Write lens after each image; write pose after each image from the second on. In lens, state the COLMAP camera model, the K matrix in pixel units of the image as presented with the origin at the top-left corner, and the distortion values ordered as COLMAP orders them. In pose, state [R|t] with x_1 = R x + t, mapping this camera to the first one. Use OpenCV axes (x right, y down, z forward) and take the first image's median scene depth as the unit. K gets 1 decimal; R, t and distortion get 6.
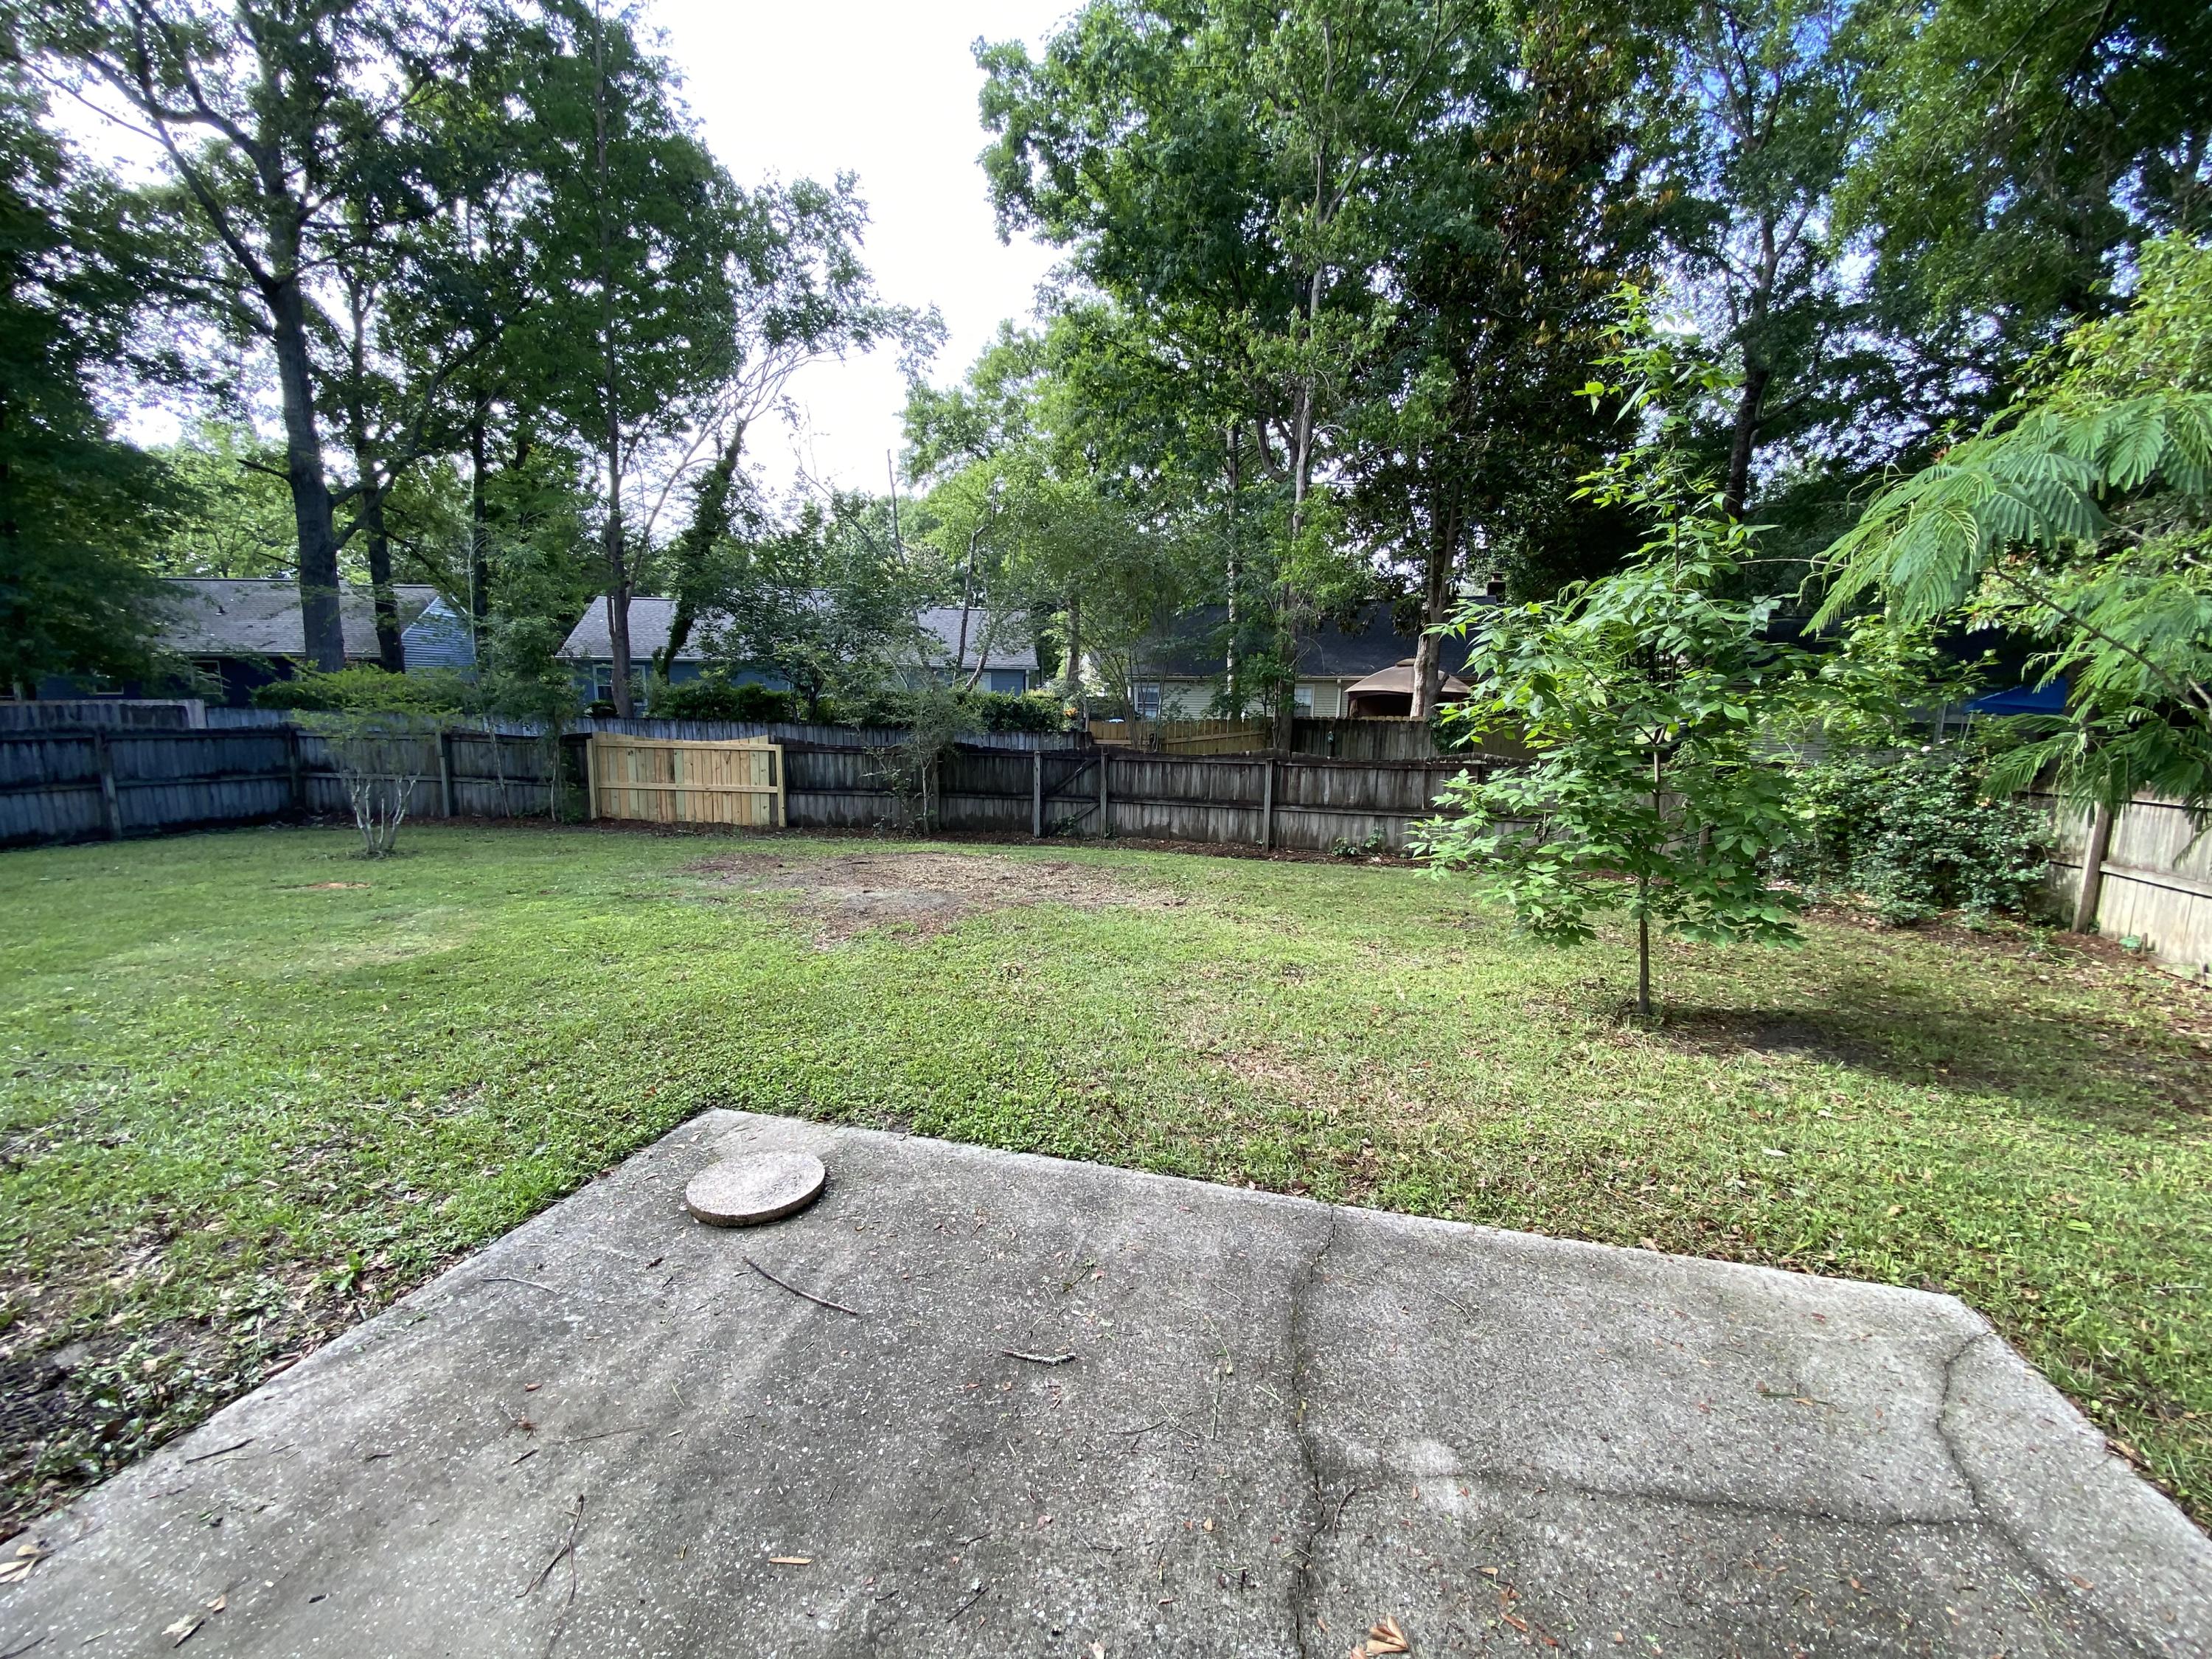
lens RADIAL K [[902.7, 0, 1063.3], [0, 902.7, 827.0], [0, 0, 1]] dist [0.028644, -0.023926]
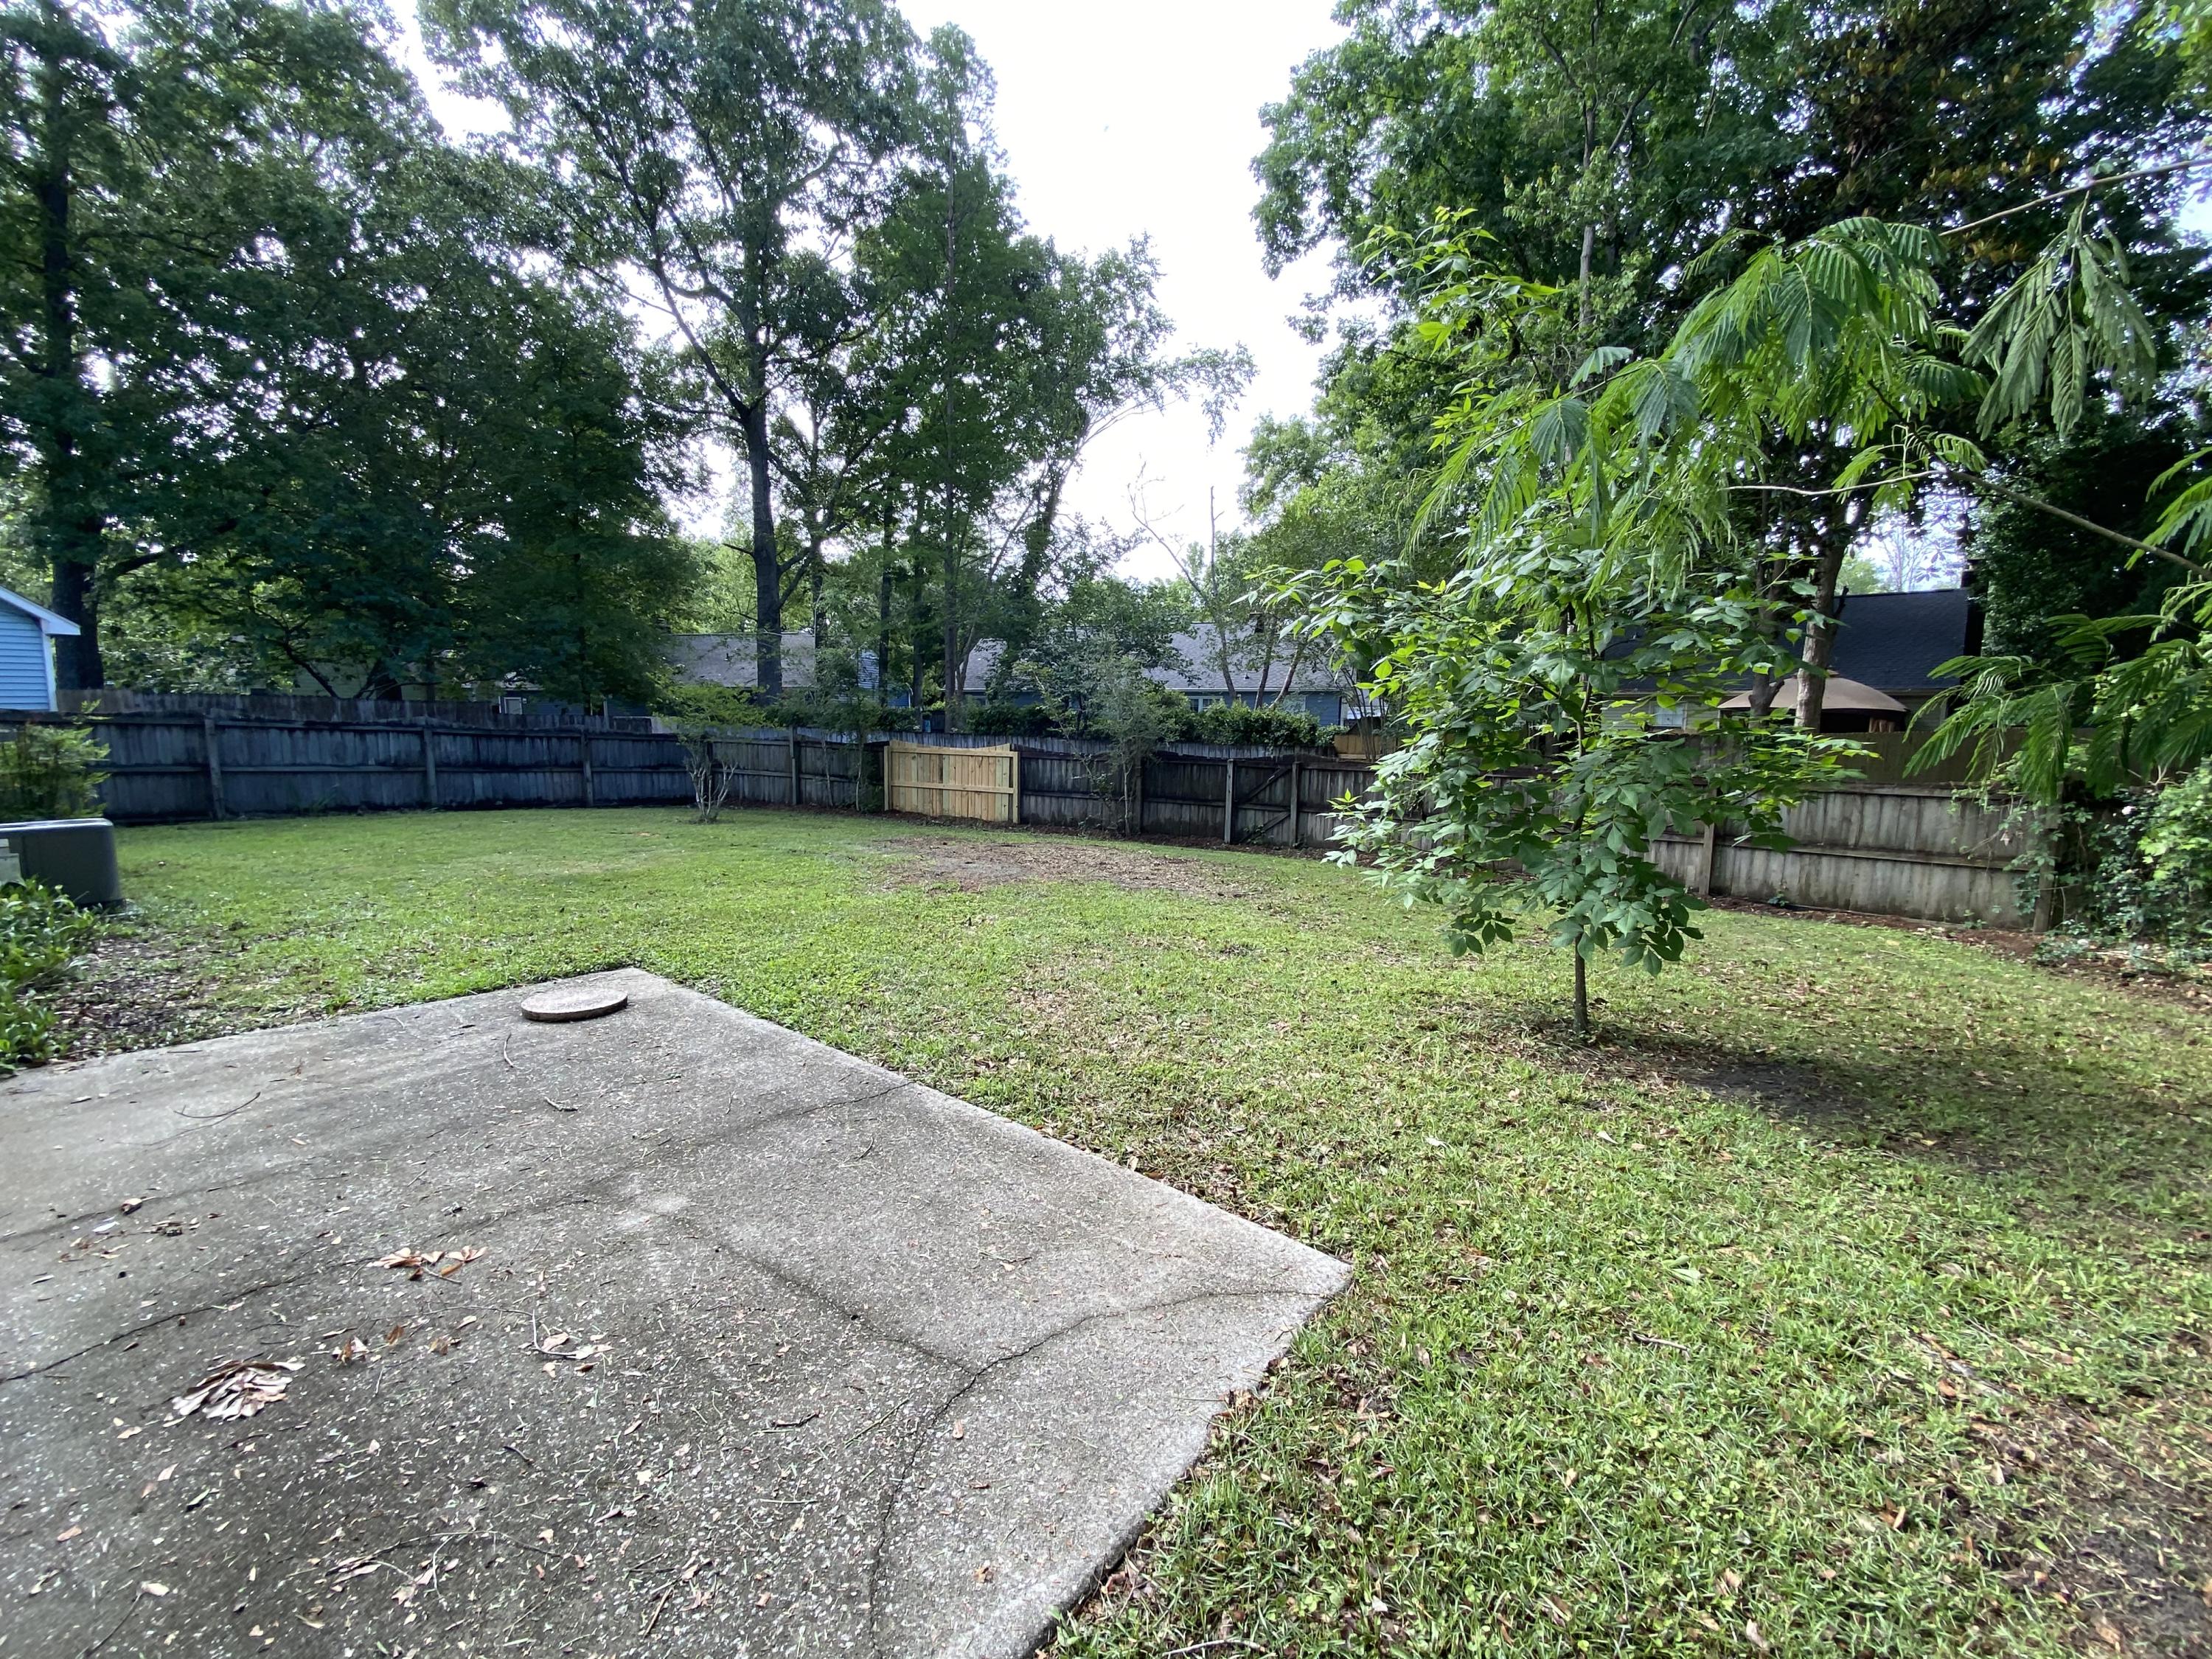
lens RADIAL K [[888.9, 0, 1107.7], [0, 888.9, 857.4], [0, 0, 1]] dist [0.025310, -0.023012]
pose [[0.910944, 0.058291, -0.408391, 0.261218], [-0.060546, 0.998138, 0.007415, 0.027965], [0.408063, 0.017972, 0.912777, 0.015325]]
